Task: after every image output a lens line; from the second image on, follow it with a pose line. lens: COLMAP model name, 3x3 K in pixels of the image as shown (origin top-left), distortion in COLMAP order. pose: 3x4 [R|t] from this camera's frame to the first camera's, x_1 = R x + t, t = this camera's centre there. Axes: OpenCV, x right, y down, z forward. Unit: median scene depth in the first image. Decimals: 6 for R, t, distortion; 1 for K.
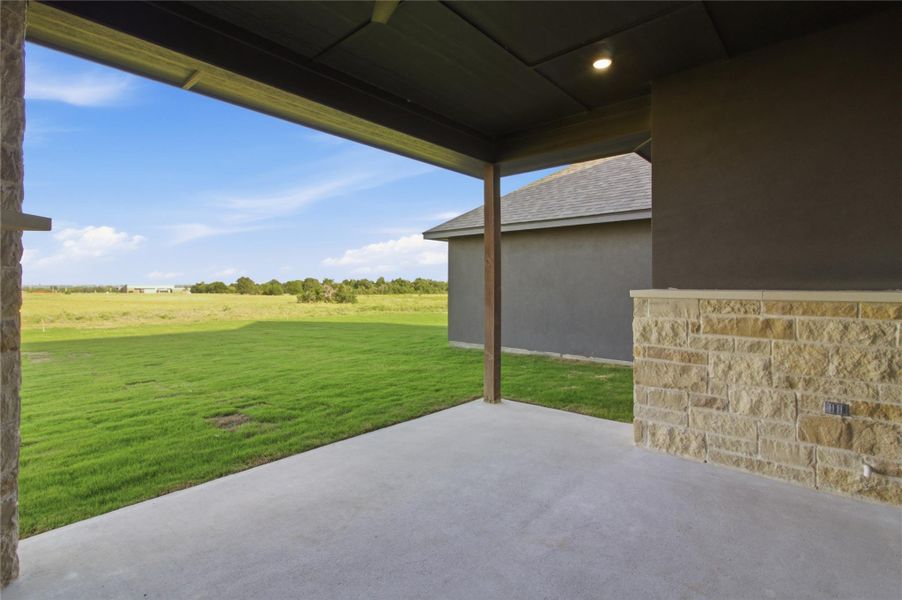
lens RADIAL K [[437.5, 0, 451.5], [0, 437.5, 291.4], [0, 0, 1]] dist [-0.002483, 0.000080]
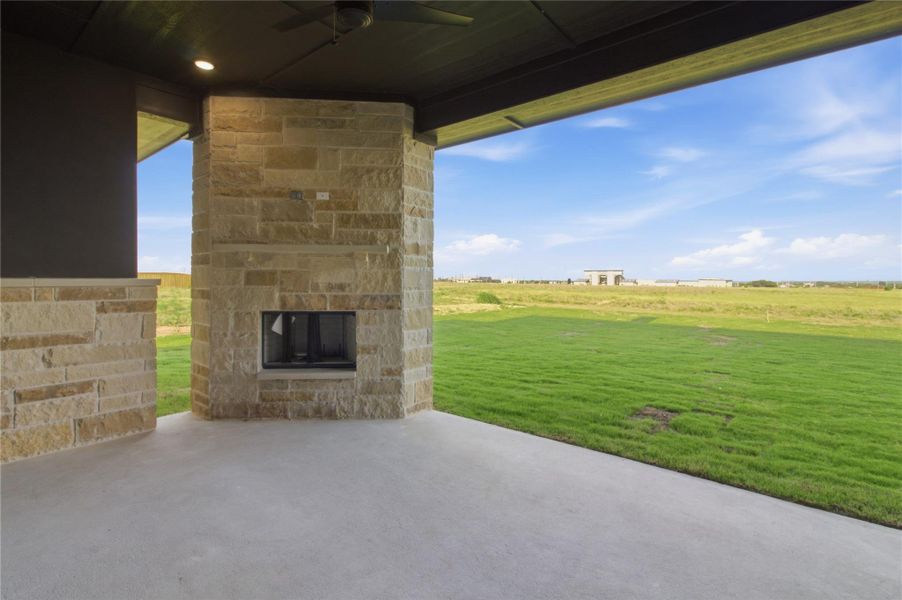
lens RADIAL K [[428.3, 0, 437.1], [0, 428.3, 285.1], [0, 0, 1]] dist [-0.001389, -0.000037]
pose [[0.026995, 0.008927, -0.999596, 0.625125], [-0.013866, 0.999867, 0.008555, 0.000128], [0.999539, 0.013630, 0.027115, 0.657927]]
